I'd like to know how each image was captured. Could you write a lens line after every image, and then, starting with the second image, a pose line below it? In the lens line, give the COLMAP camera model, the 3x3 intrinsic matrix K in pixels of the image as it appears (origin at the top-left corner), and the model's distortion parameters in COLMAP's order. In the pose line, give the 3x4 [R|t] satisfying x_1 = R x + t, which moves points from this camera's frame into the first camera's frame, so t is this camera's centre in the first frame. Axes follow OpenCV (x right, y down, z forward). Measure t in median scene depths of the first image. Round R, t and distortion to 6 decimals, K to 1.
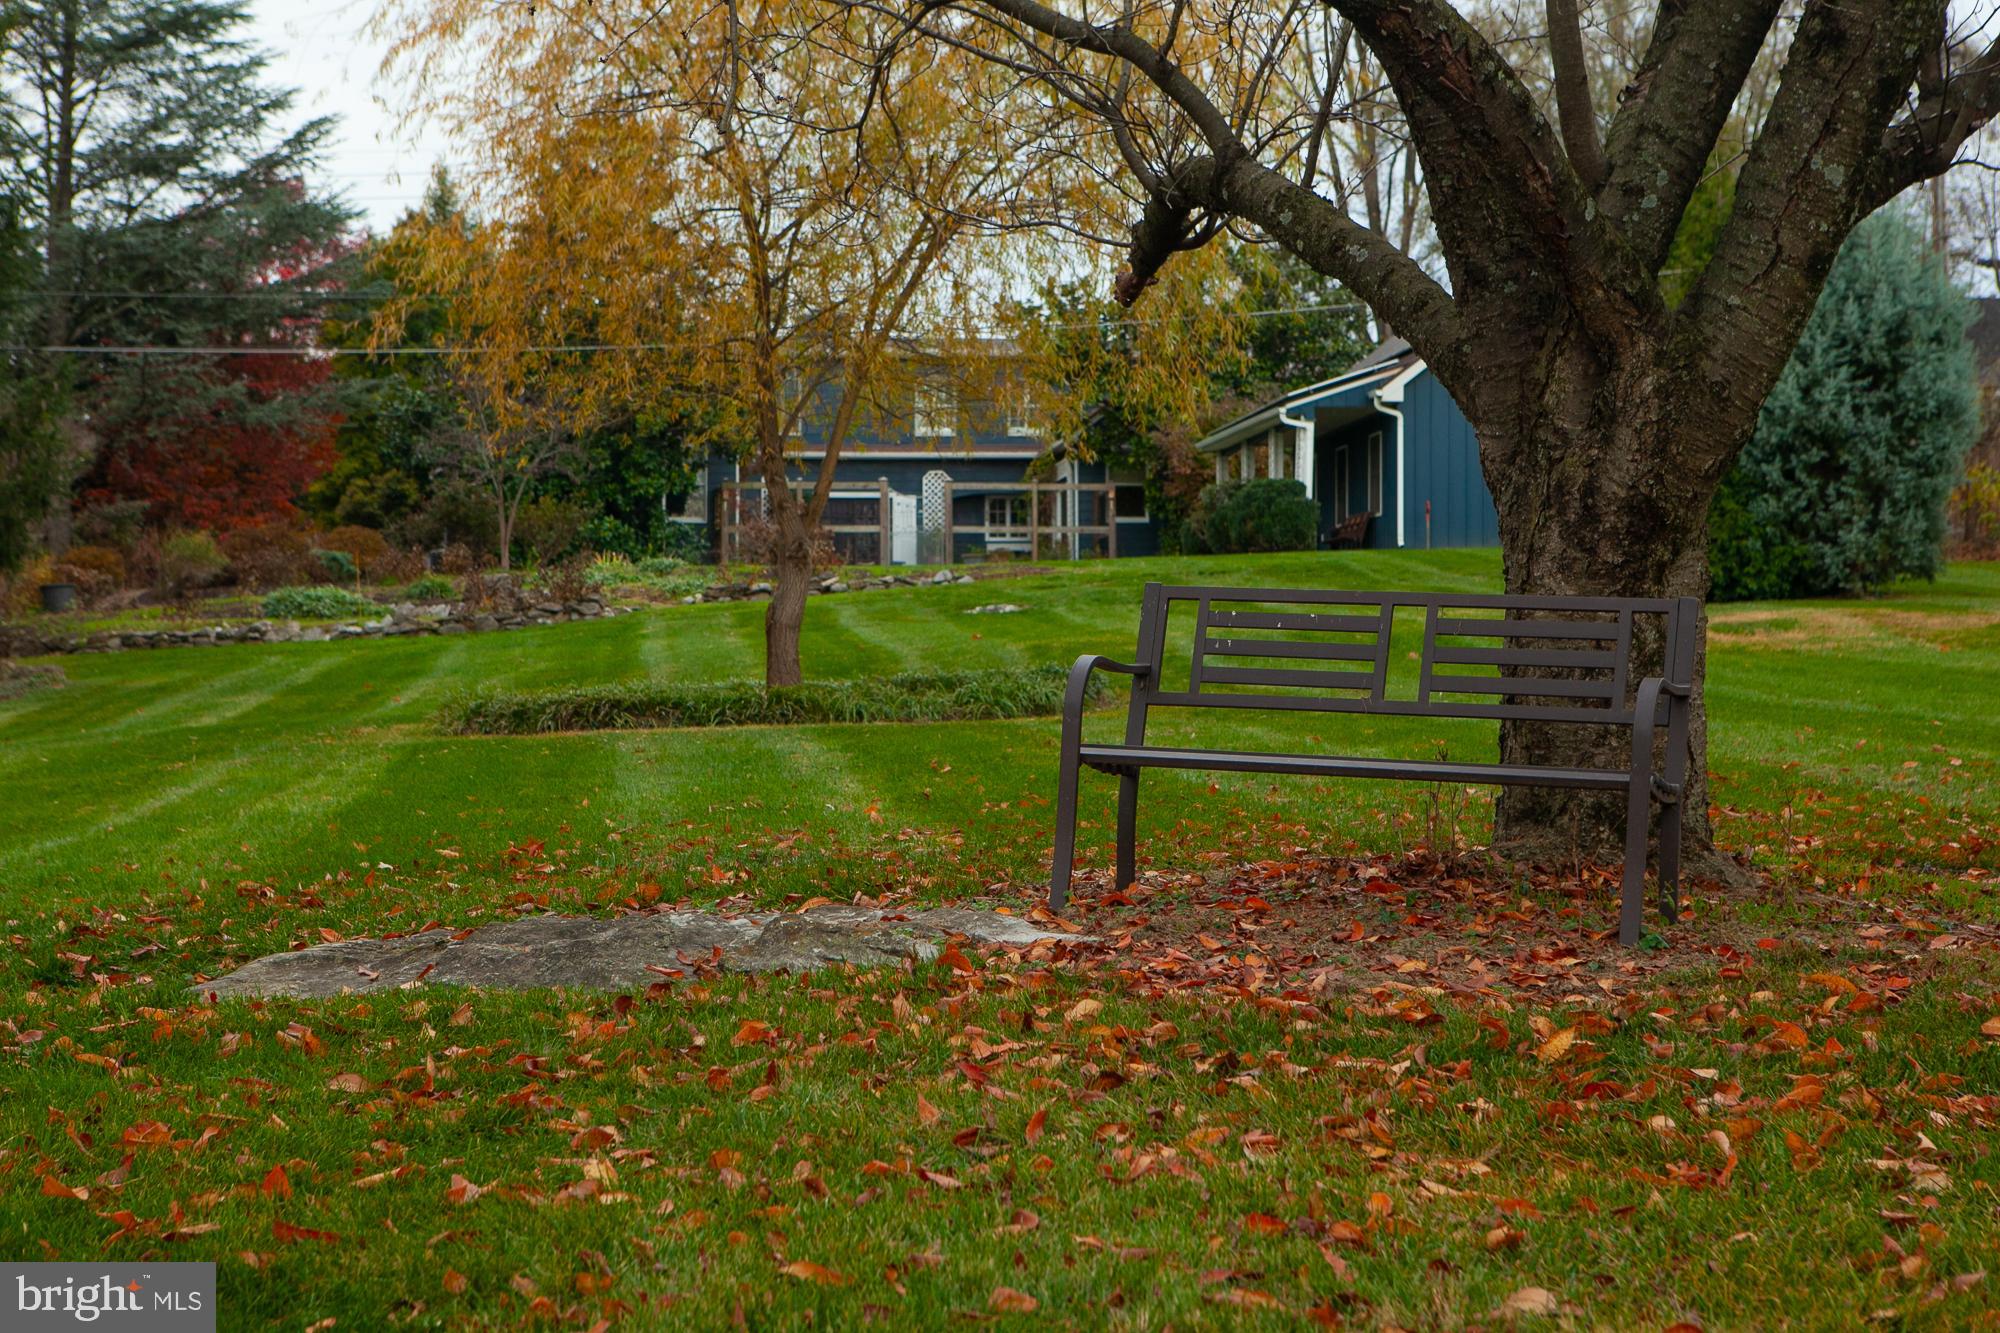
lens RADIAL K [[3632.4, 0, 1000.0], [0, 3632.4, 666.5], [0, 0, 1]] dist [0.029544, 0.121919]
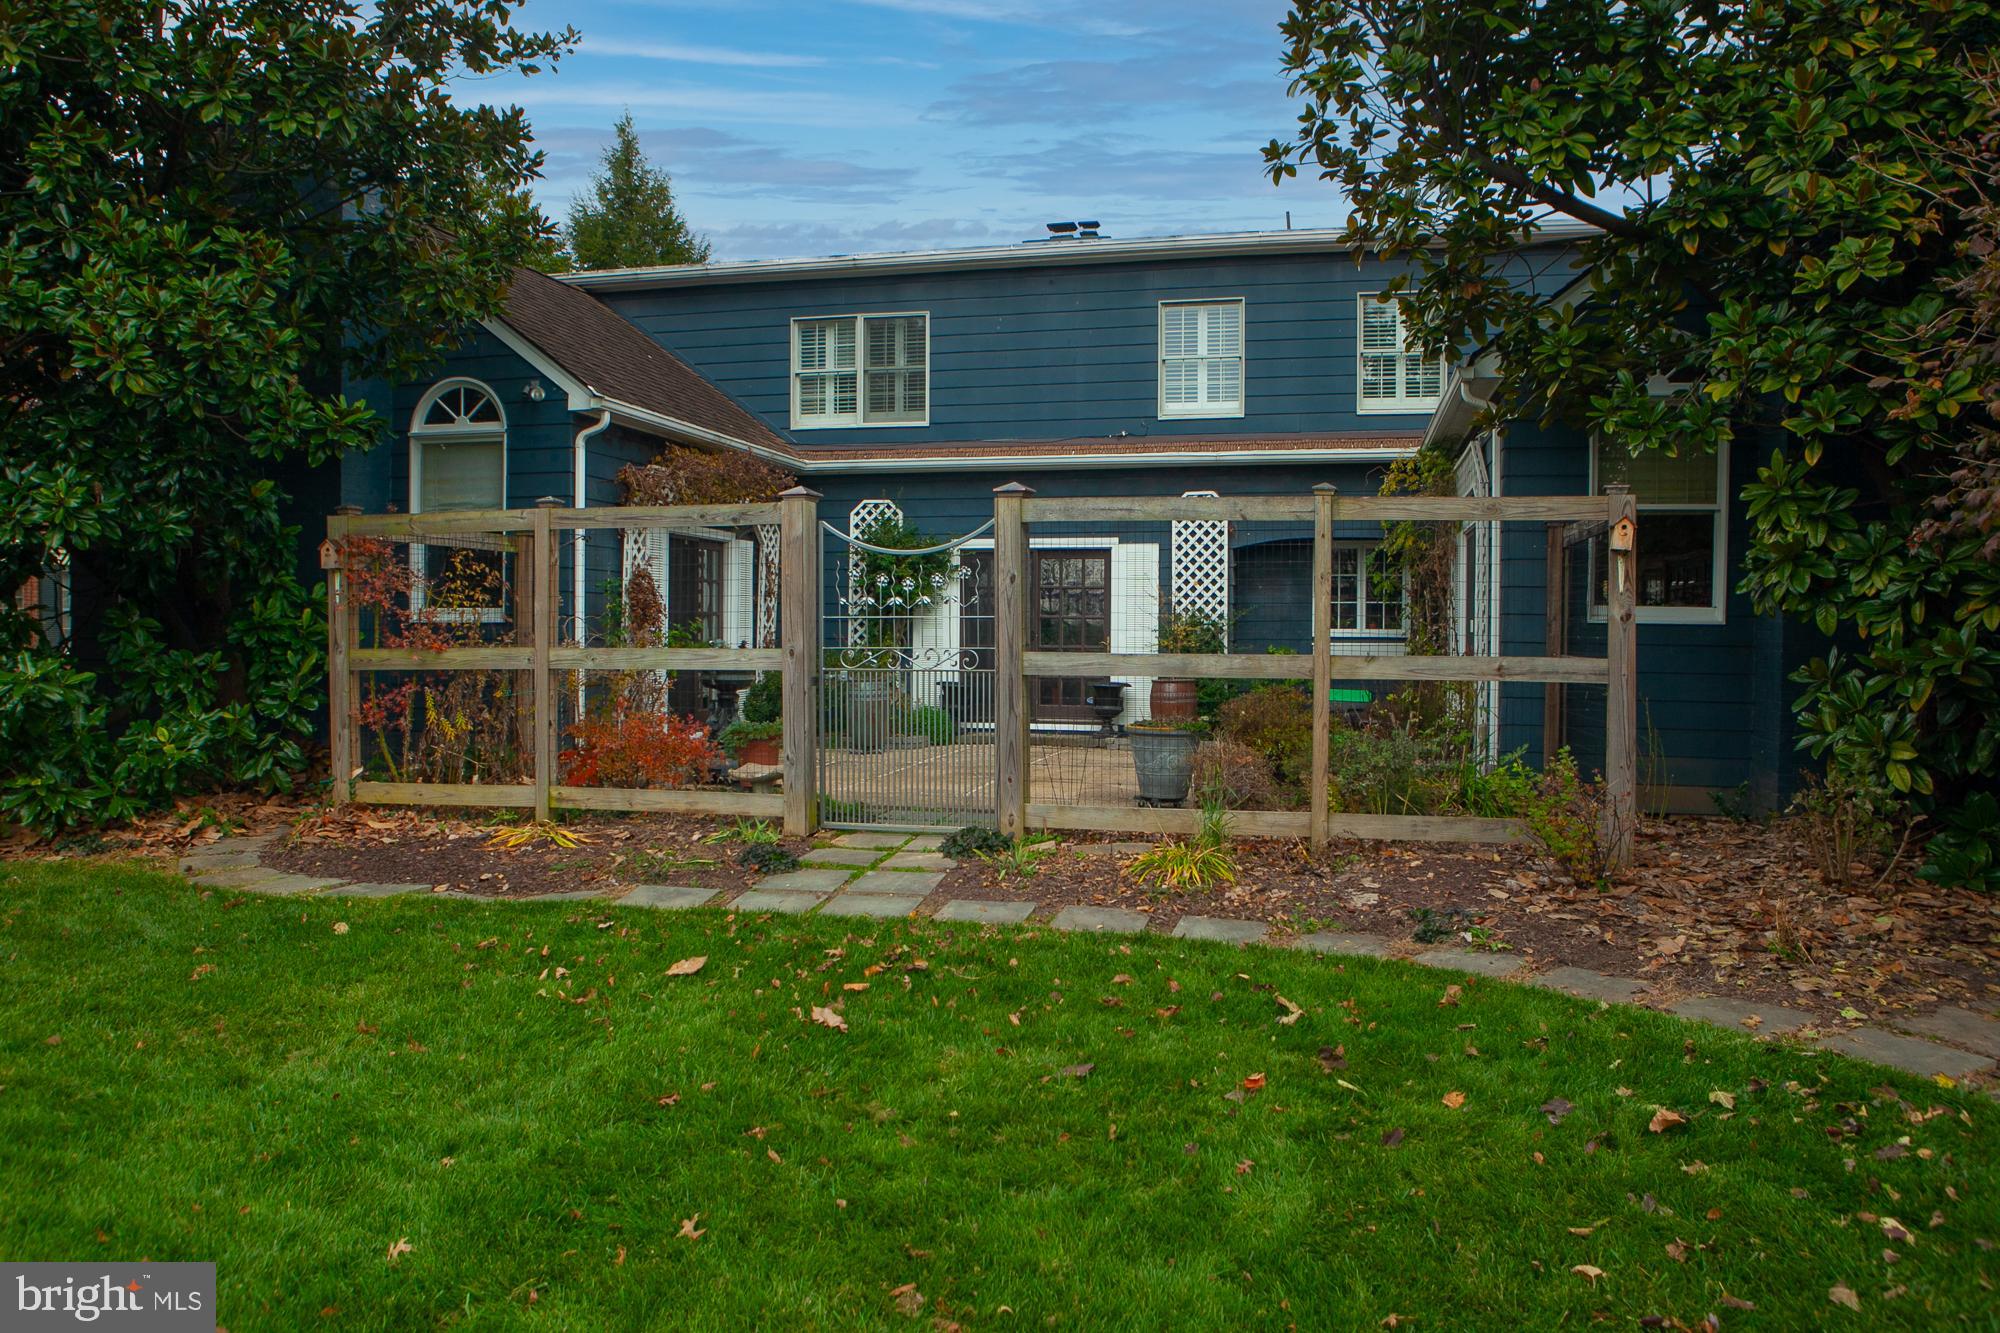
lens RADIAL K [[1418.2, 0, 1000.0], [0, 1418.2, 666.5], [0, 0, 1]] dist [-0.097013, 0.000762]
pose [[0.943103, 0.017571, -0.332035, 0.032641], [-0.004381, 0.999173, 0.040432, -0.063060], [0.332471, -0.036677, 0.942400, 1.344730]]
